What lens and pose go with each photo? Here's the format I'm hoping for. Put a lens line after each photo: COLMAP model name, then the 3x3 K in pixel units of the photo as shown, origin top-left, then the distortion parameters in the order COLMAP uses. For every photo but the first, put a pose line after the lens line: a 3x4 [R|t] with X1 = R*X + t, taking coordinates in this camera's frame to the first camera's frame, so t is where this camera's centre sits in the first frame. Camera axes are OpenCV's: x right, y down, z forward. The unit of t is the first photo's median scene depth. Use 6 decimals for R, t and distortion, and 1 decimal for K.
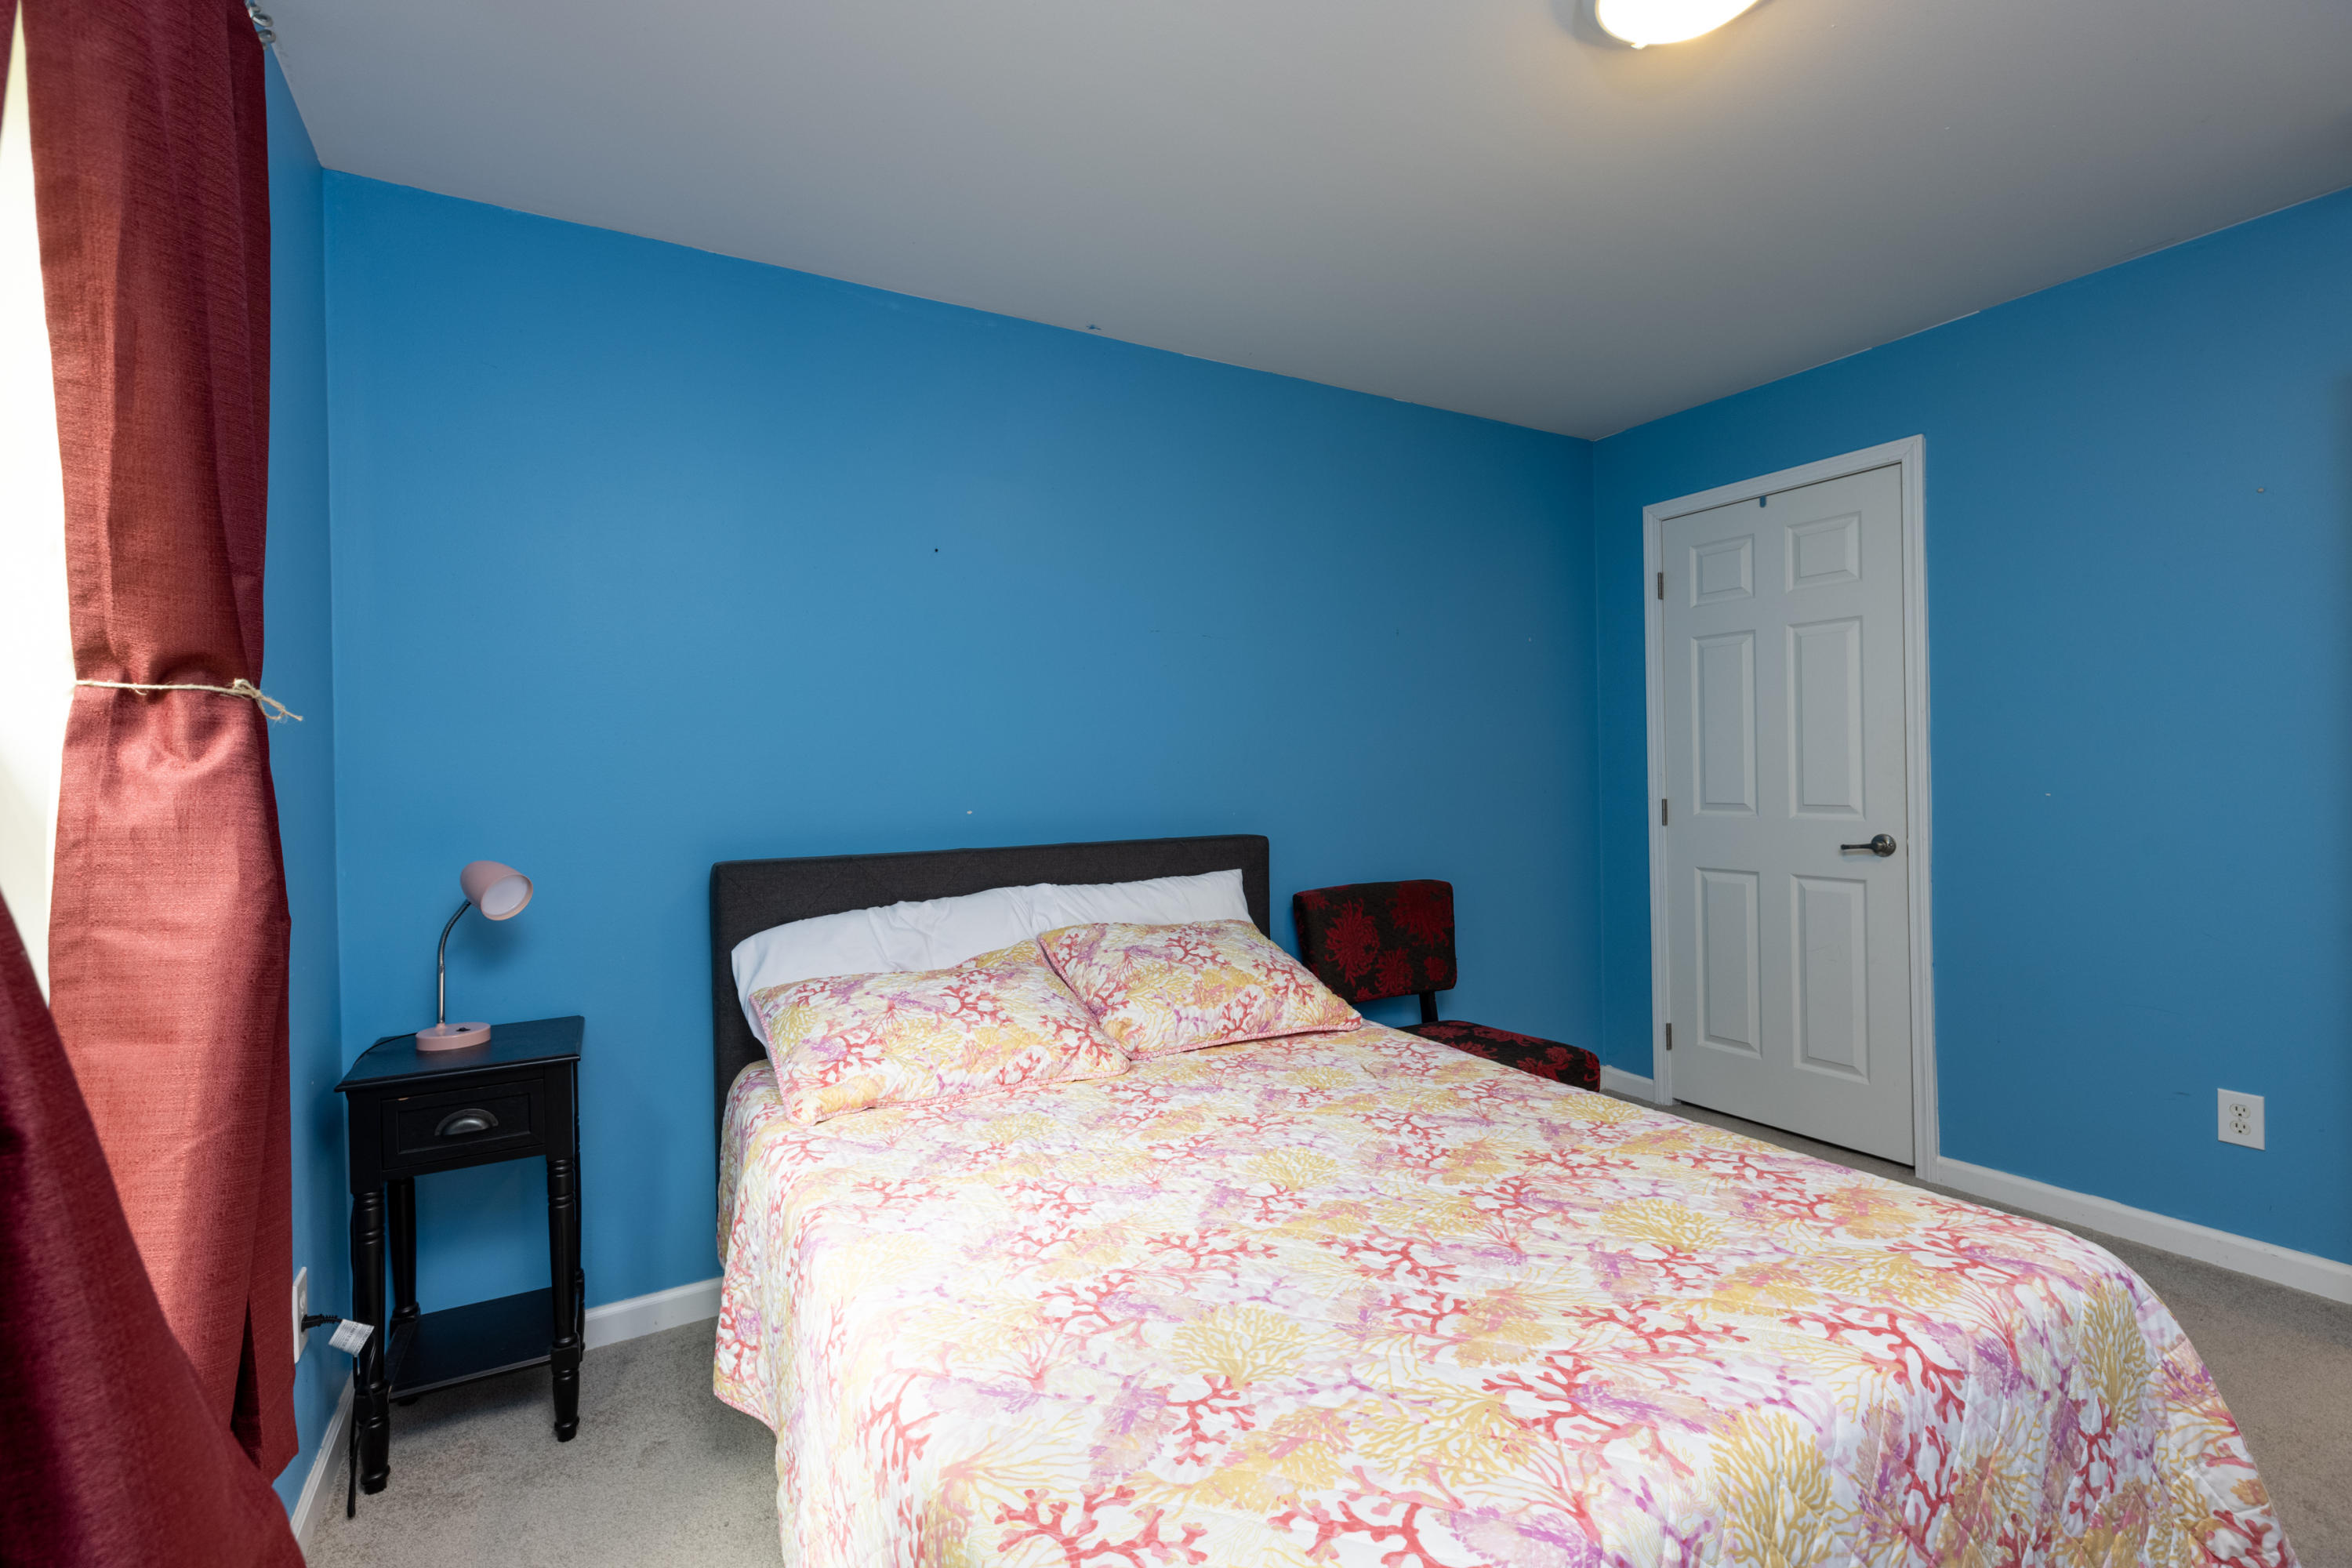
lens RADIAL K [[1050.0, 0, 1176.0], [0, 1050.0, 784.0], [0, 0, 1]] dist [0.002259, 0.000145]
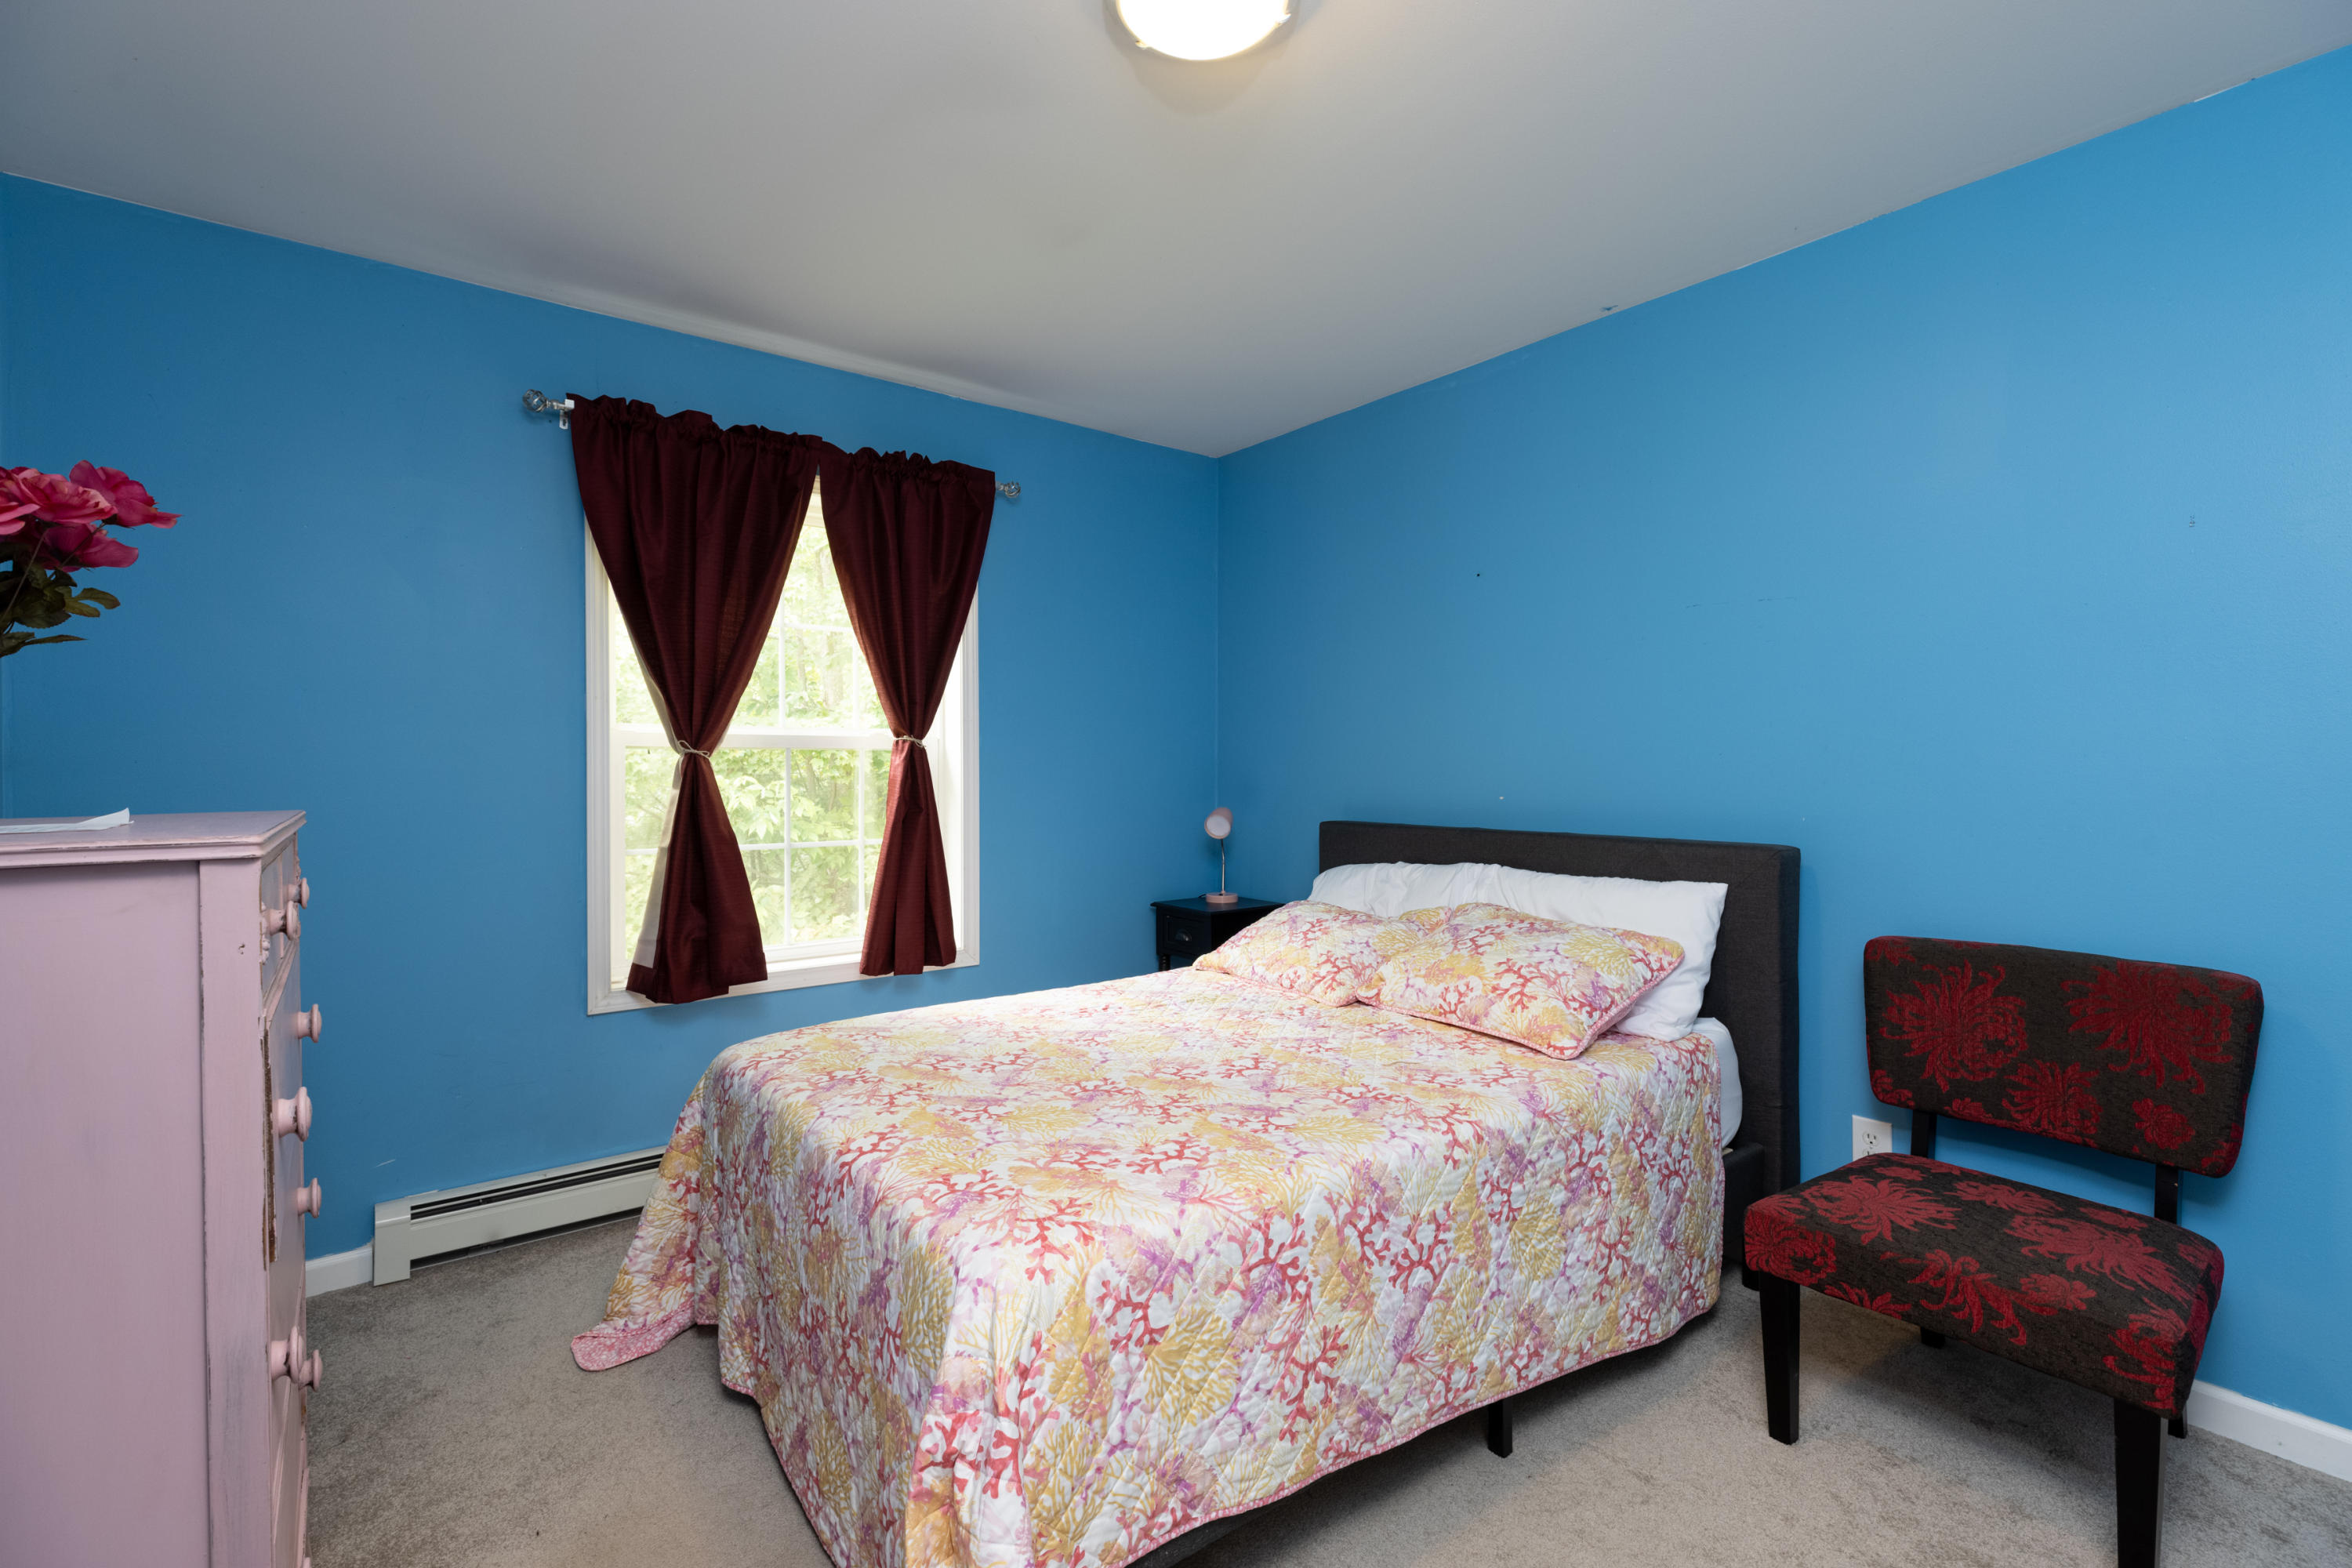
lens RADIAL K [[1050.0, 0, 1176.0], [0, 1050.0, 784.0], [0, 0, 1]] dist [0.002259, 0.000145]
pose [[0.140194, 0.038658, -0.989369, 1.206918], [-0.011681, 0.999233, 0.037388, -0.036518], [0.990055, 0.006315, 0.140538, 0.660664]]
